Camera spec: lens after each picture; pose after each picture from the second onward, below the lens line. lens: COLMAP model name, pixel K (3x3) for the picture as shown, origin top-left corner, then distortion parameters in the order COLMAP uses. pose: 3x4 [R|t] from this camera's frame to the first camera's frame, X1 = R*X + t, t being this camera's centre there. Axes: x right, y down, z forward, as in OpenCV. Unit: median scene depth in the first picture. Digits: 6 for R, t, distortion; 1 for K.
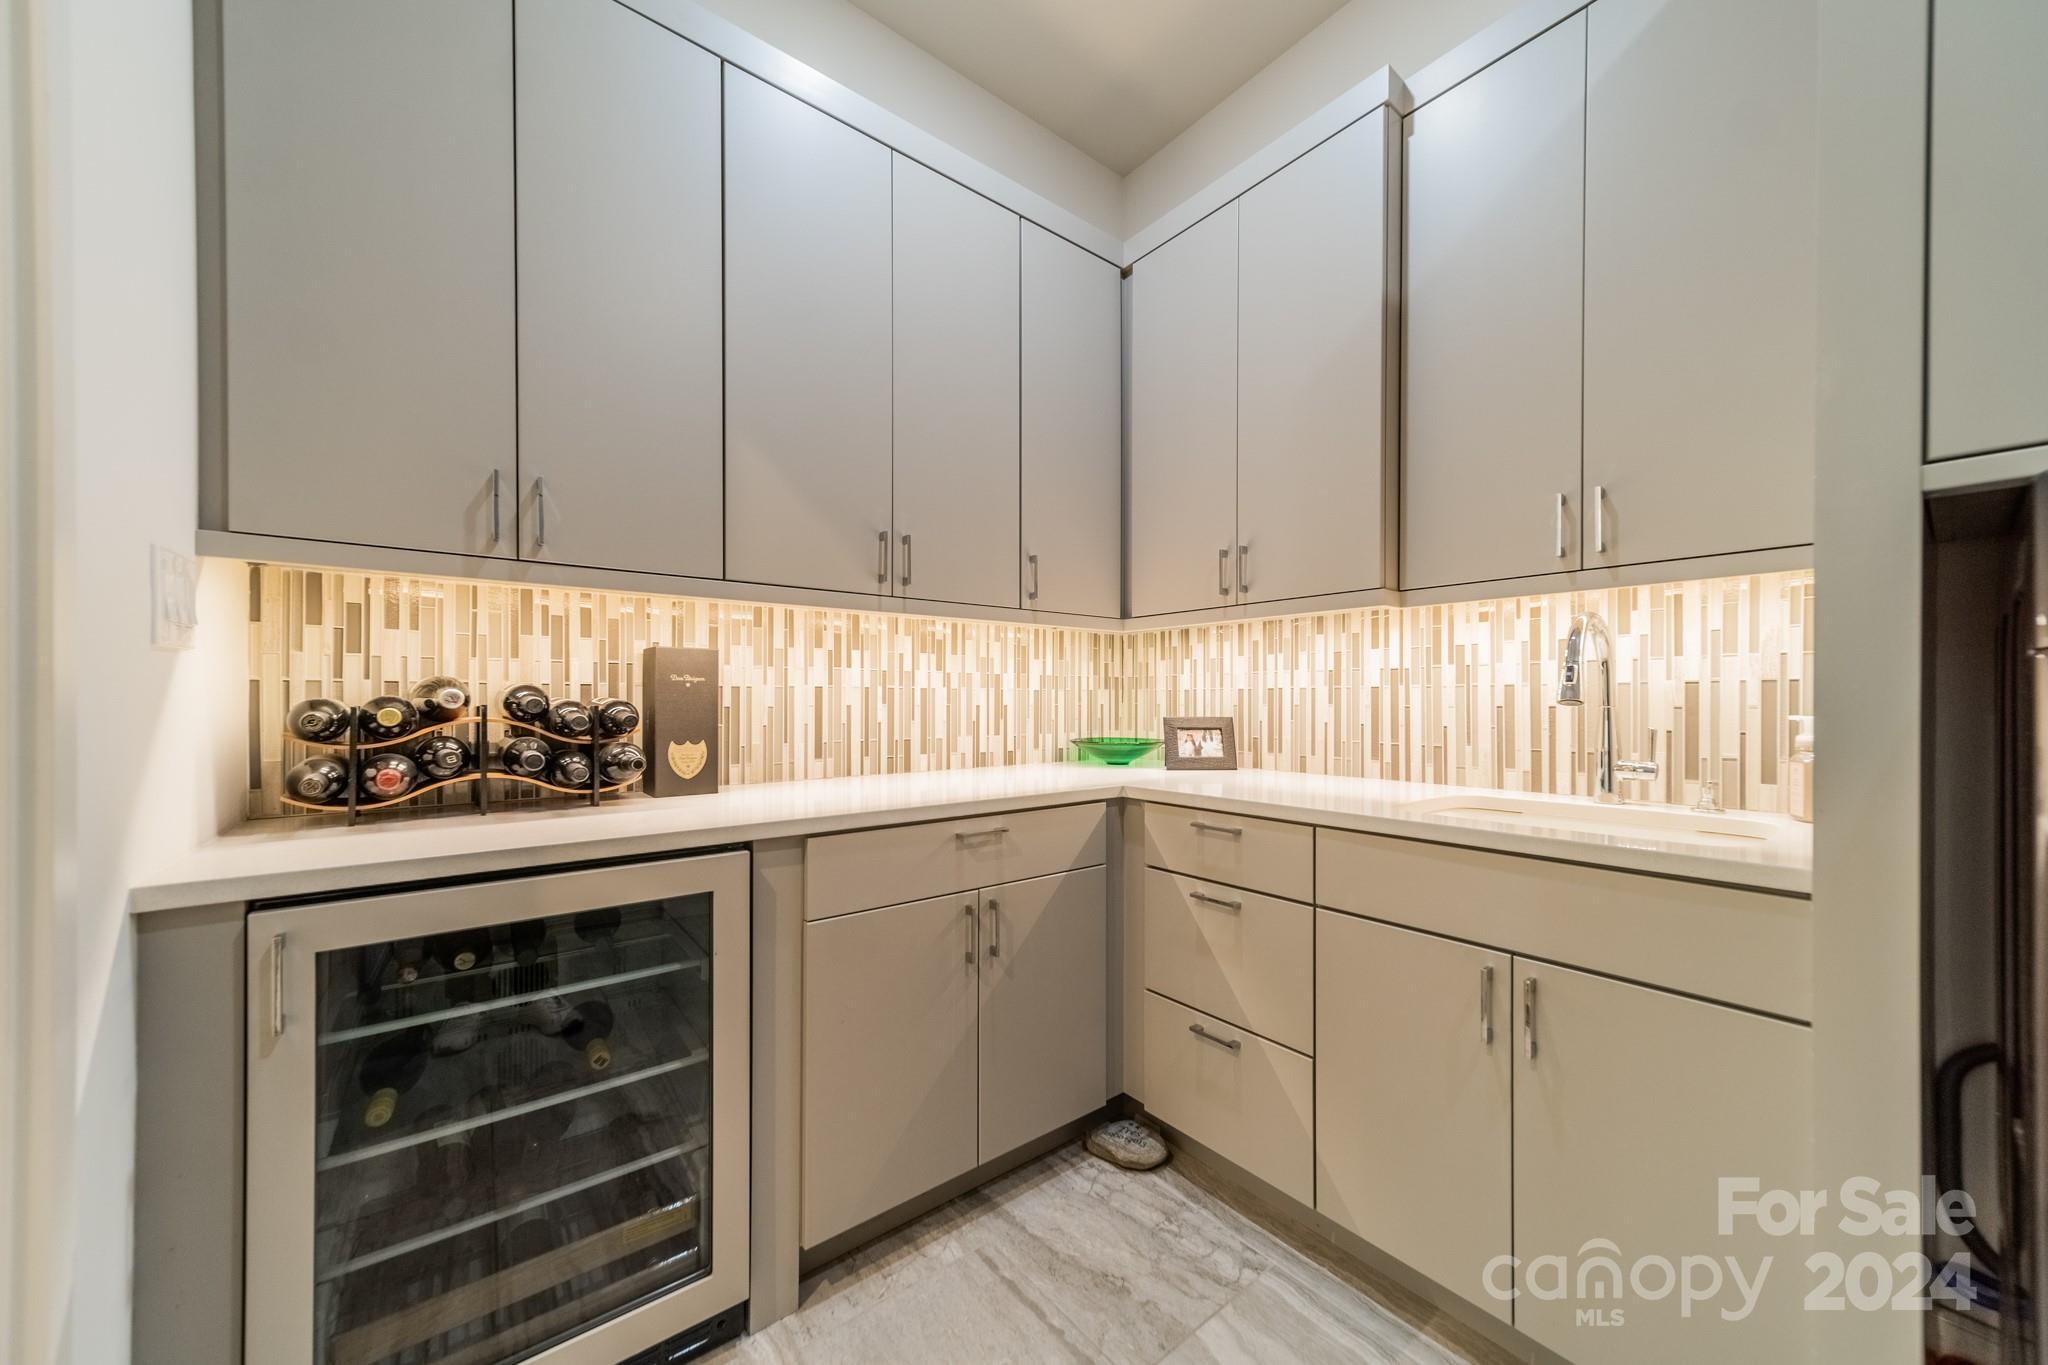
lens RADIAL K [[722.5, 0, 1026.2], [0, 722.5, 698.8], [0, 0, 1]] dist [0.007856, -0.000268]
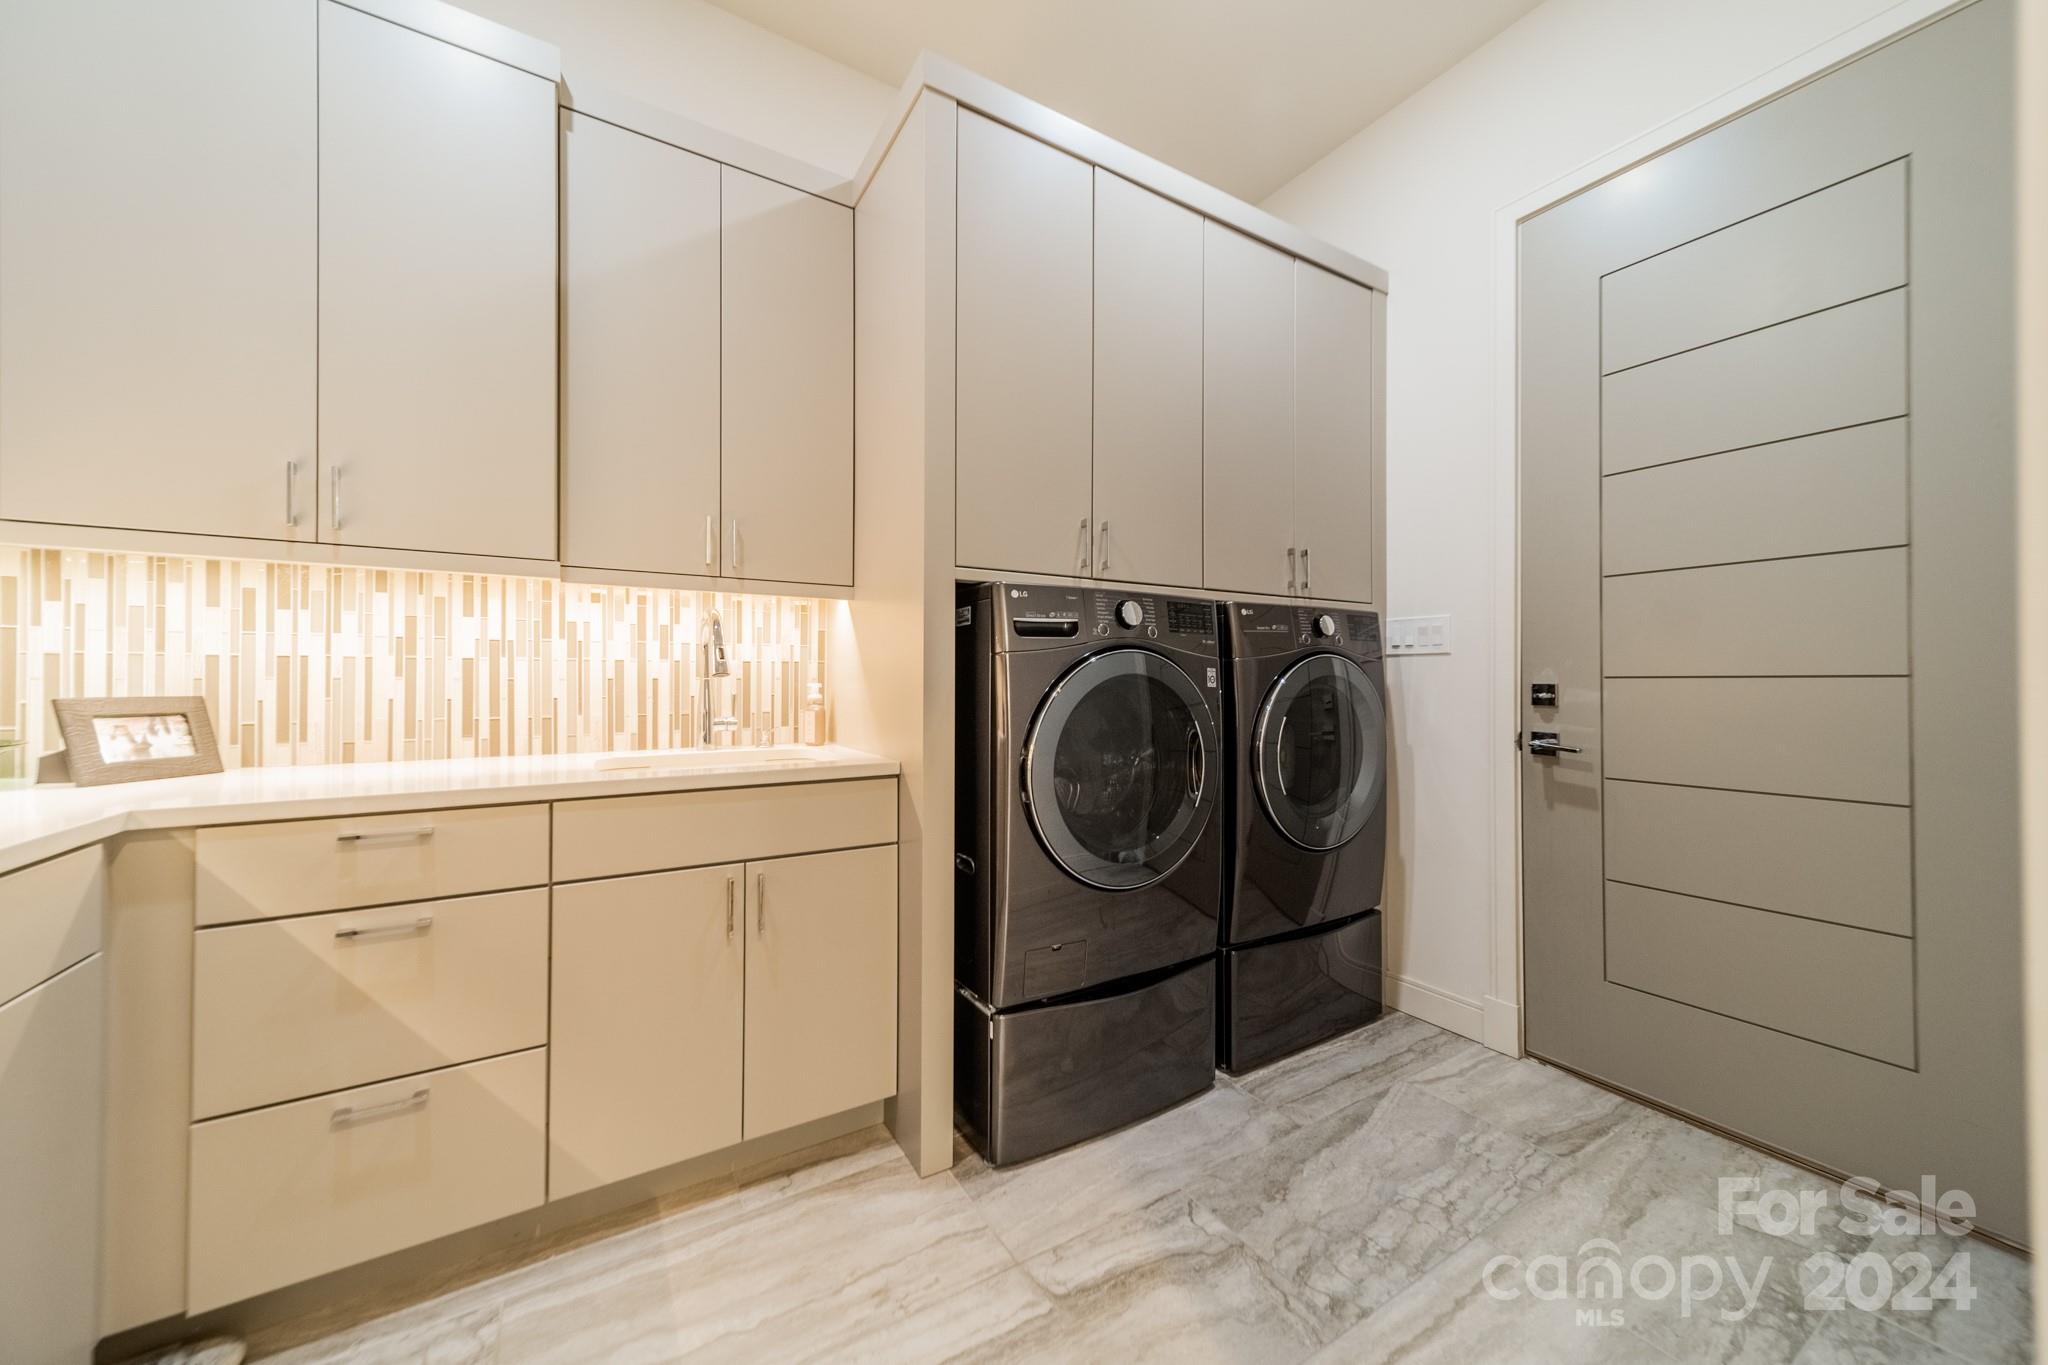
lens RADIAL K [[722.5, 0, 1007.6], [0, 722.5, 672.1], [0, 0, 1]] dist [0.007856, -0.000268]
pose [[0.163636, 0.009723, 0.986473, -0.334408], [-0.005227, 0.999946, -0.008989, 0.006249], [-0.986507, -0.003685, 0.163678, 0.178978]]
